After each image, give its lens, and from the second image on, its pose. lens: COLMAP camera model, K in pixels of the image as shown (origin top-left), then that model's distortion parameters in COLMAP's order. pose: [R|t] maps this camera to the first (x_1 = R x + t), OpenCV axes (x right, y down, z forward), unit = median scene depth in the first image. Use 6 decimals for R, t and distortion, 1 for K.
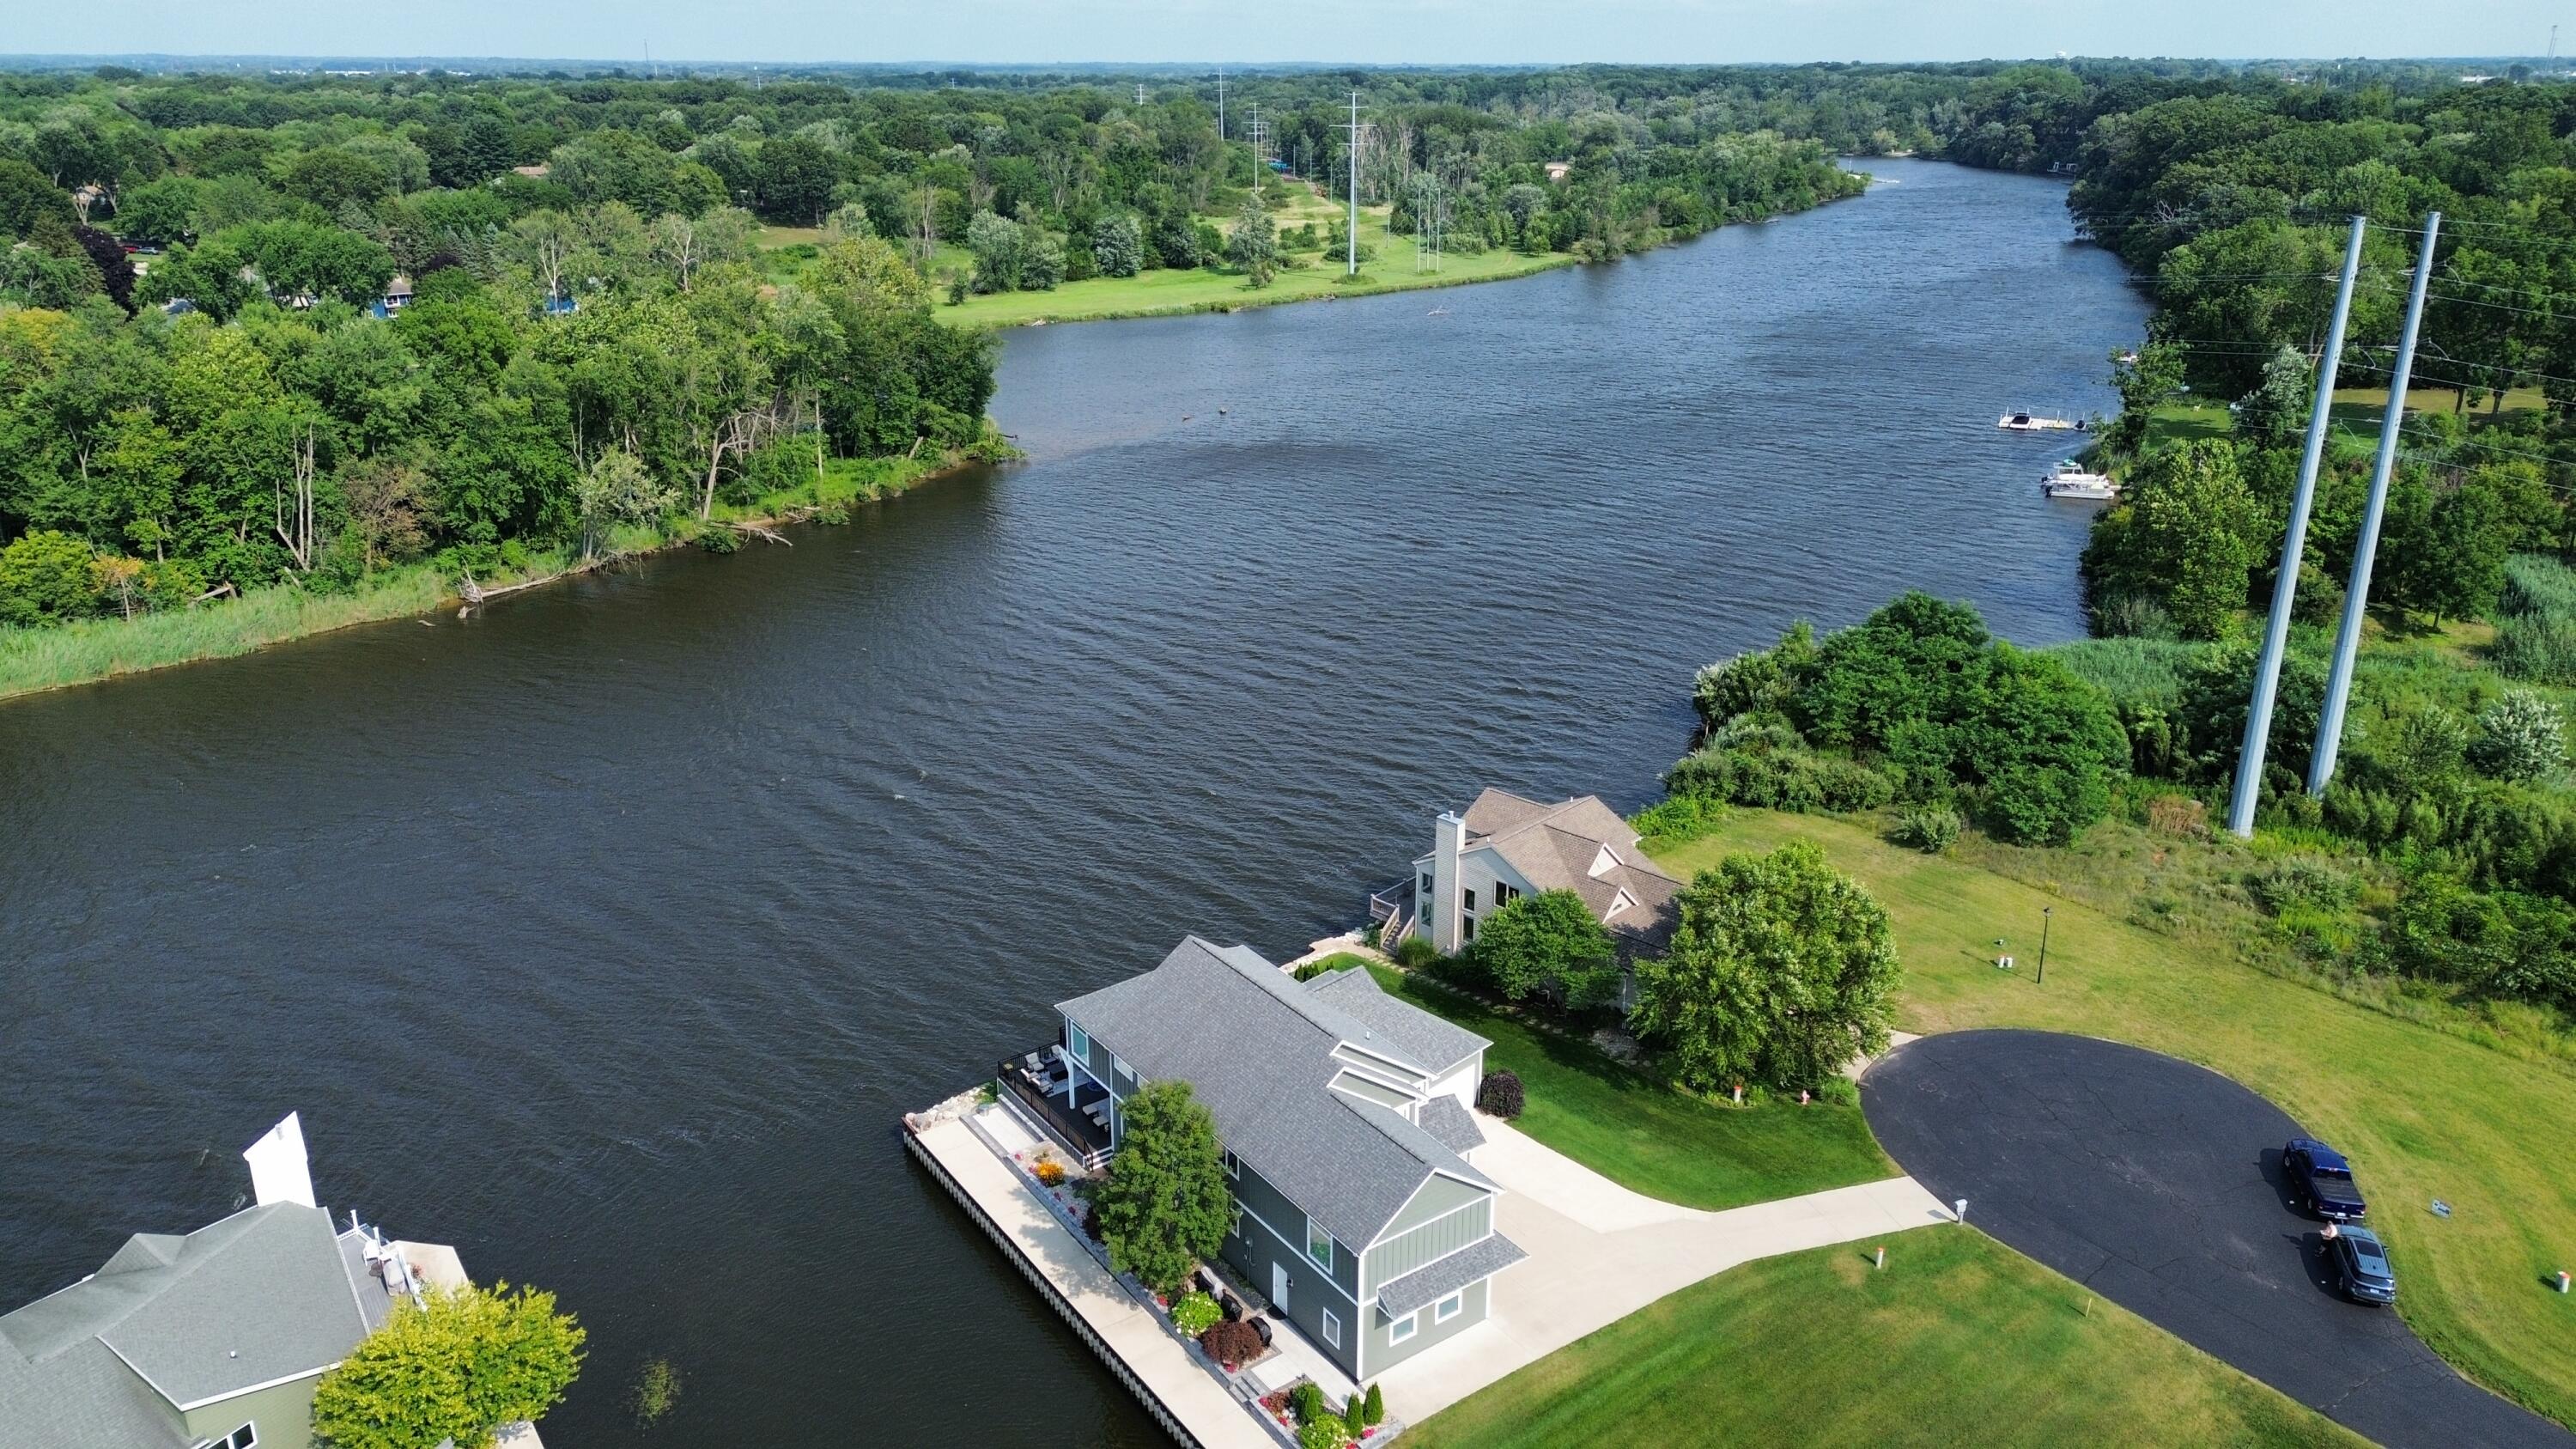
lens RADIAL K [[1822.8, 0, 1276.1], [0, 1822.8, 721.5], [0, 0, 1]] dist [0.073131, -0.072811]
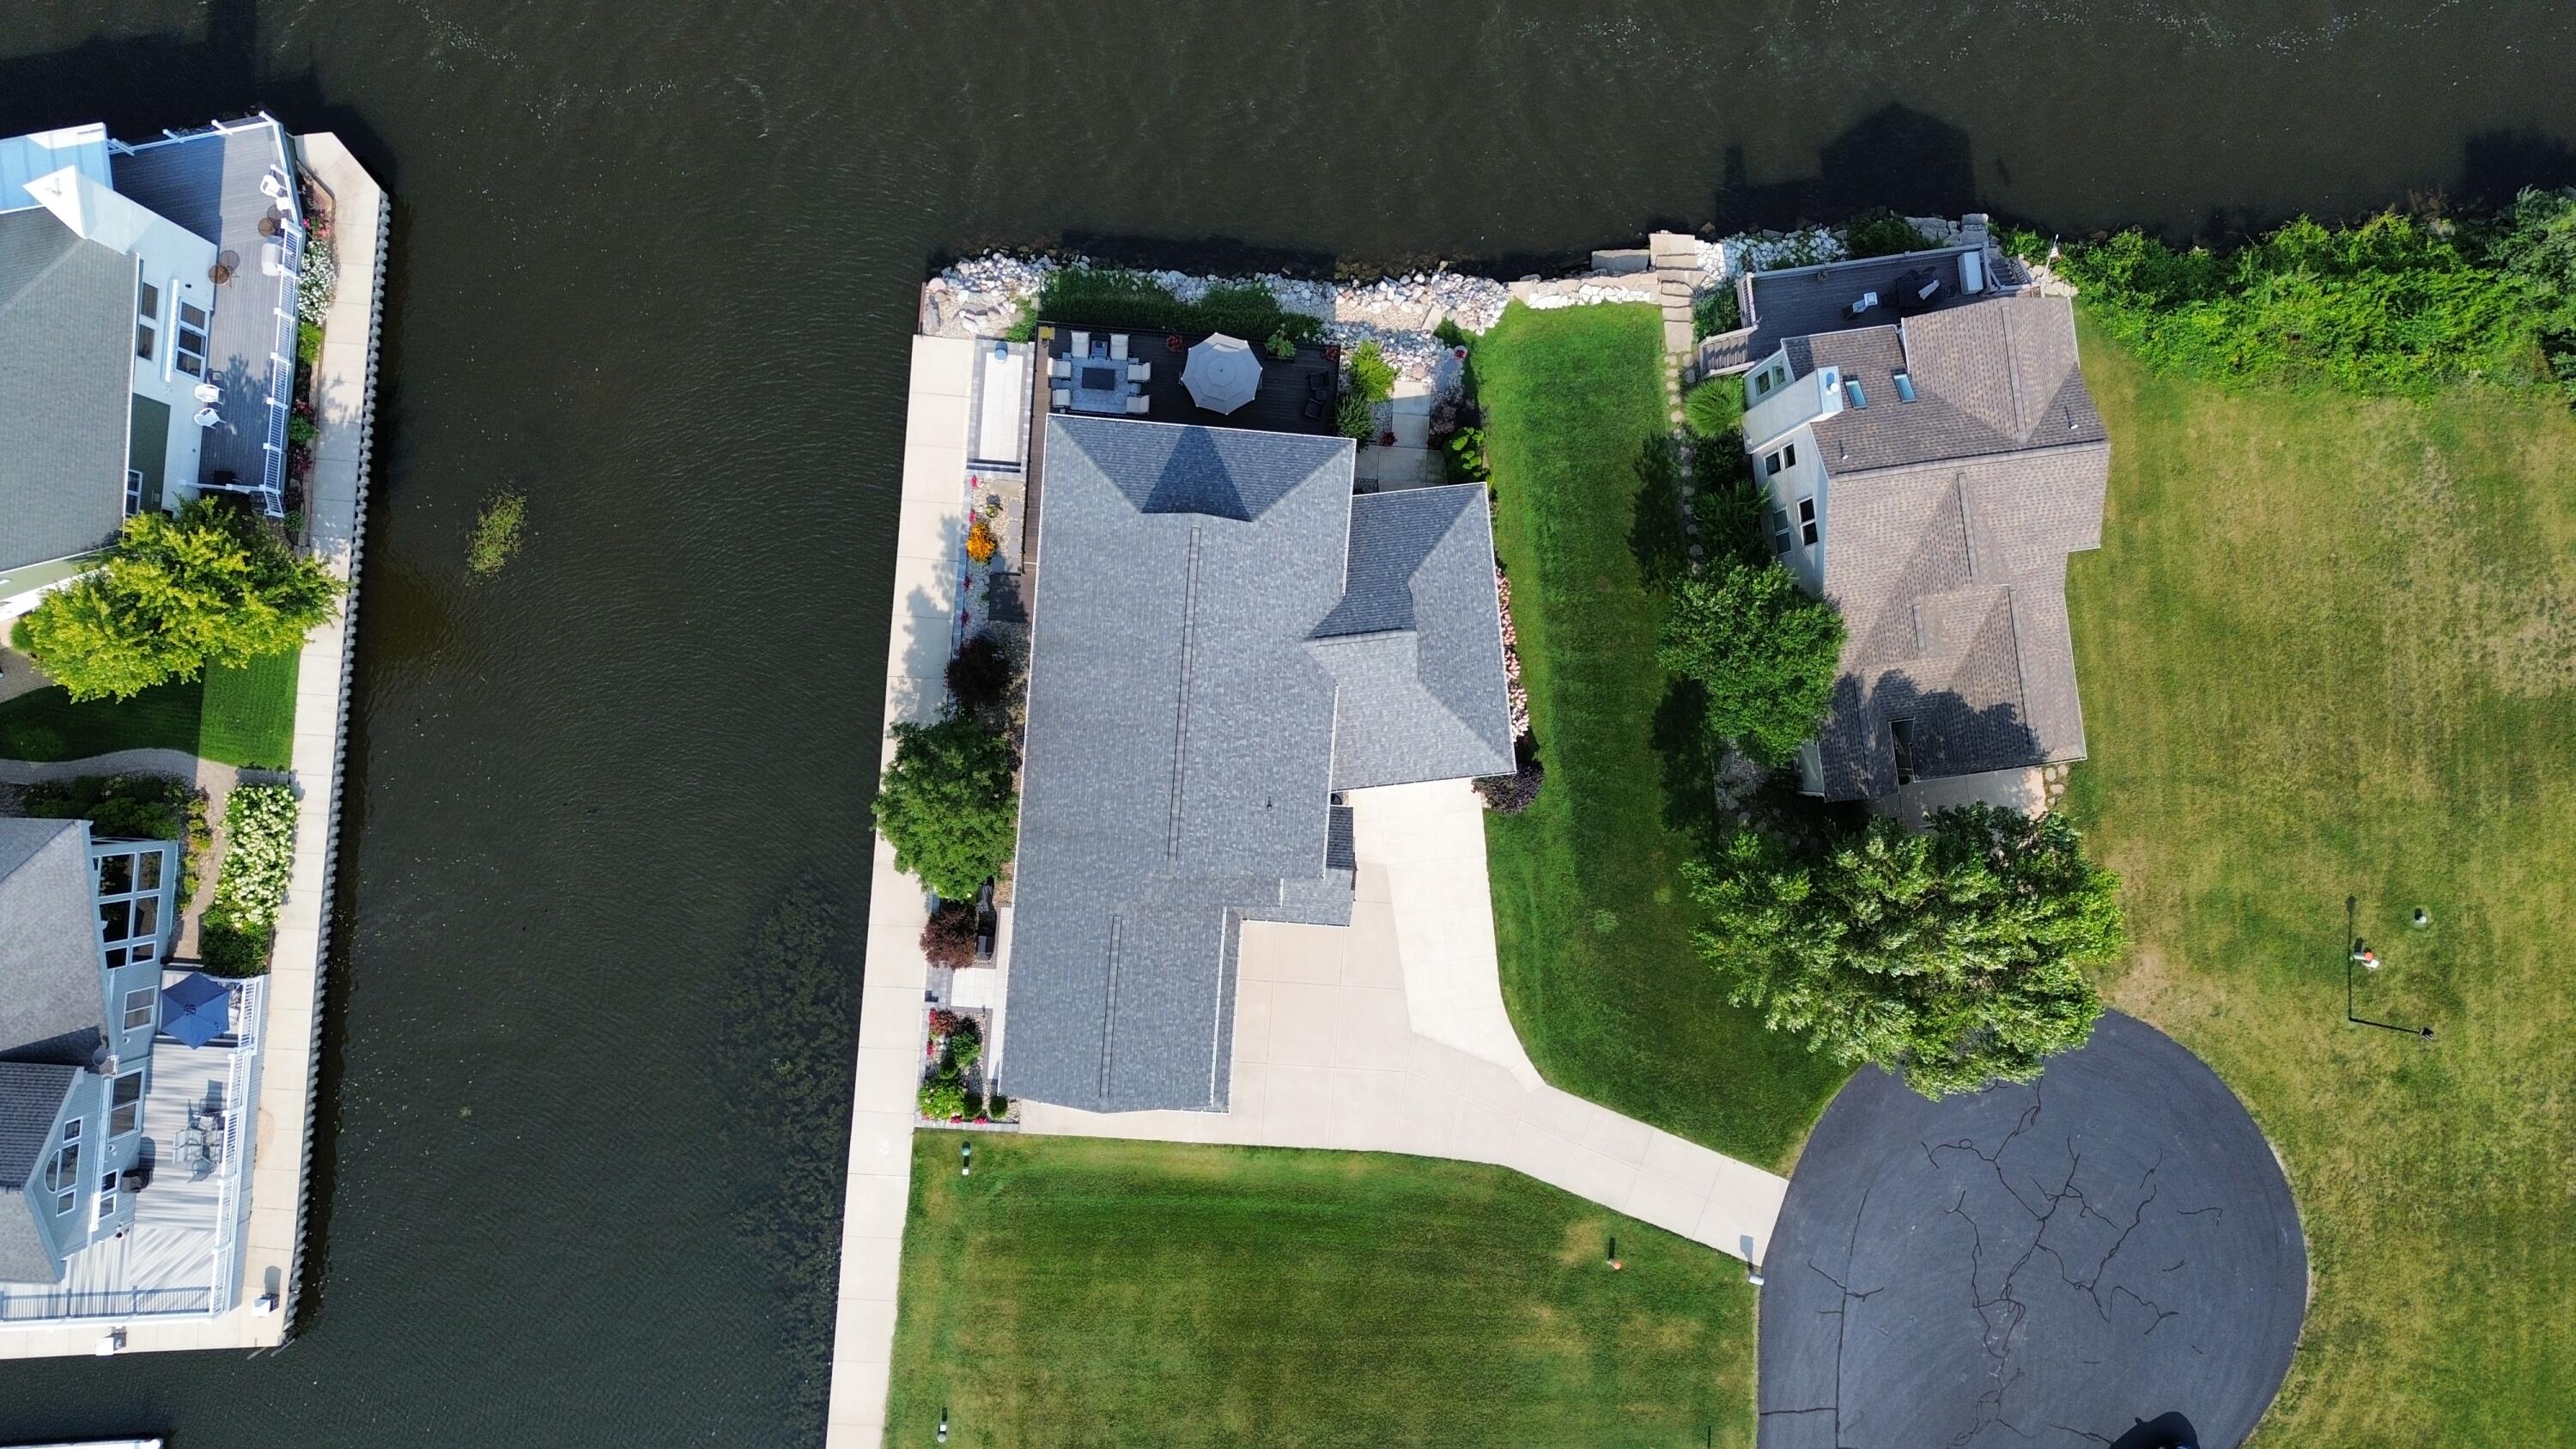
lens RADIAL K [[1822.8, 0, 1274.4], [0, 1822.8, 720.6], [0, 0, 1]] dist [0.073131, -0.072811]
pose [[0.774662, 0.631522, 0.032844, 0.002265], [-0.262445, 0.273808, 0.925285, -0.450690], [0.575345, -0.725402, 0.377849, 0.603346]]
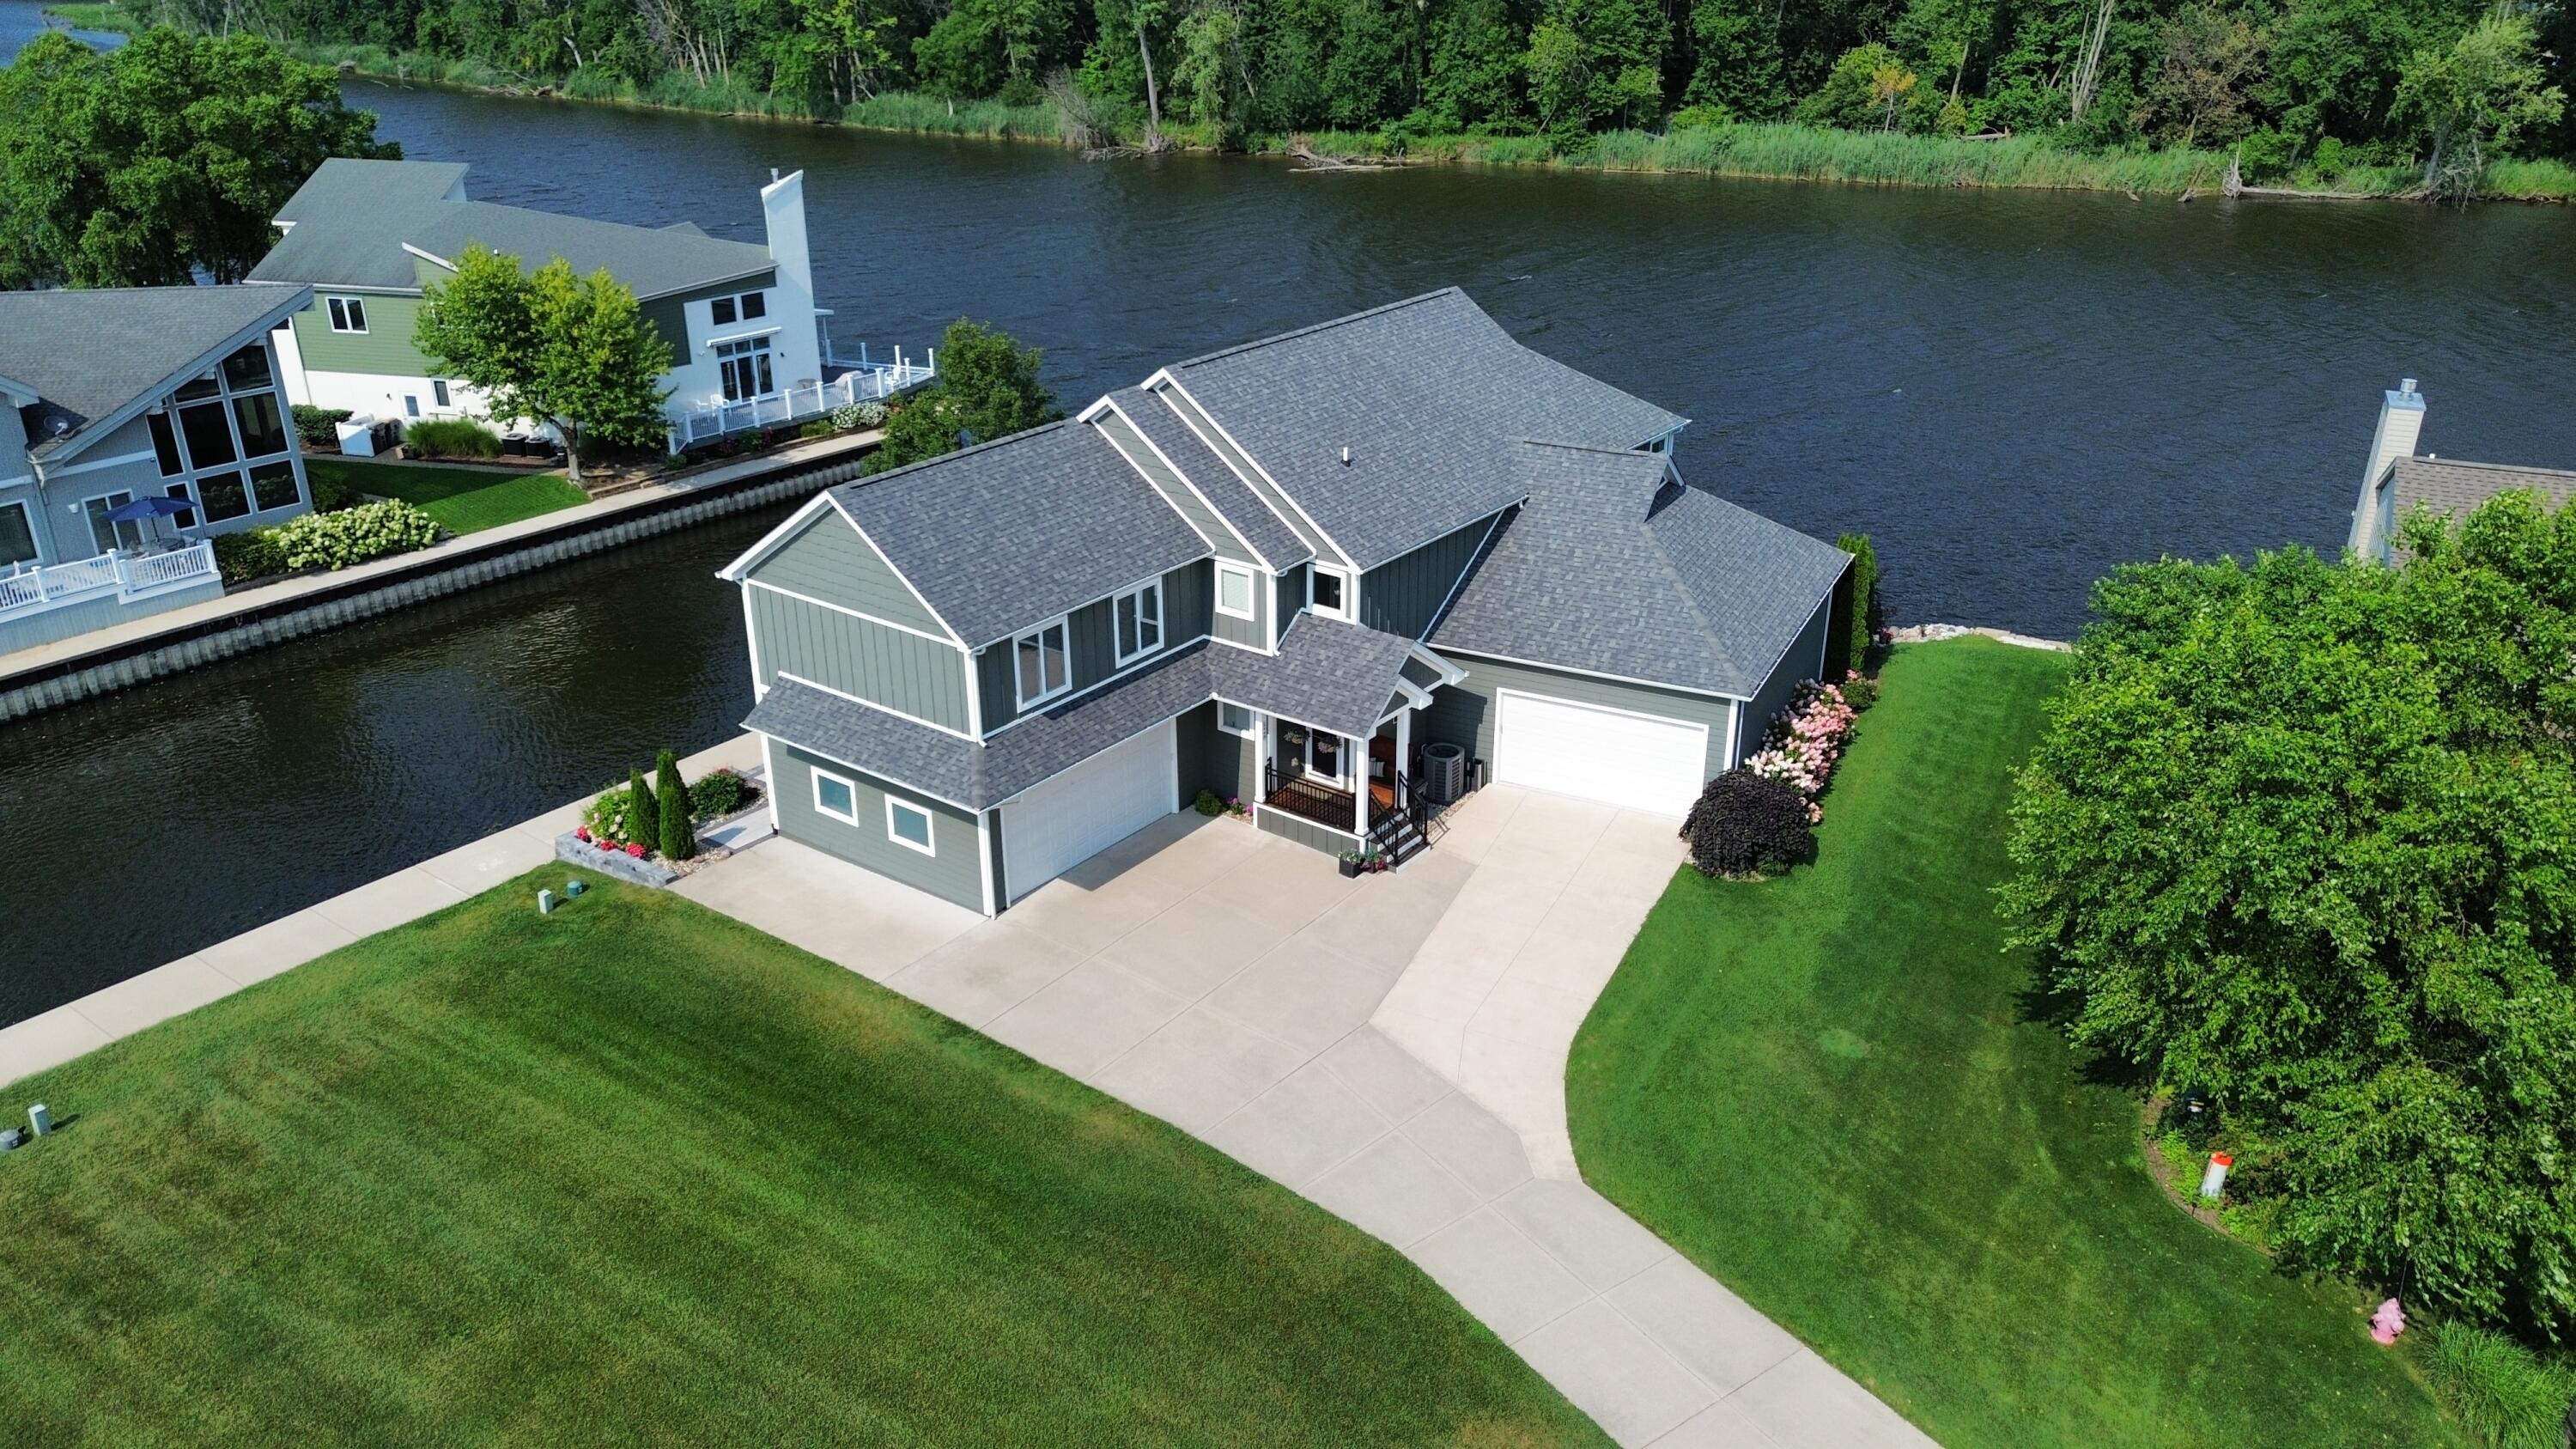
lens RADIAL K [[1822.8, 0, 1281.1], [0, 1822.8, 724.8], [0, 0, 1]] dist [0.073131, -0.072811]
pose [[0.309303, 0.381596, -0.871043, 0.416890], [-0.317915, 0.904750, 0.283473, 0.084218], [0.896249, 0.189238, 0.401157, 0.651808]]
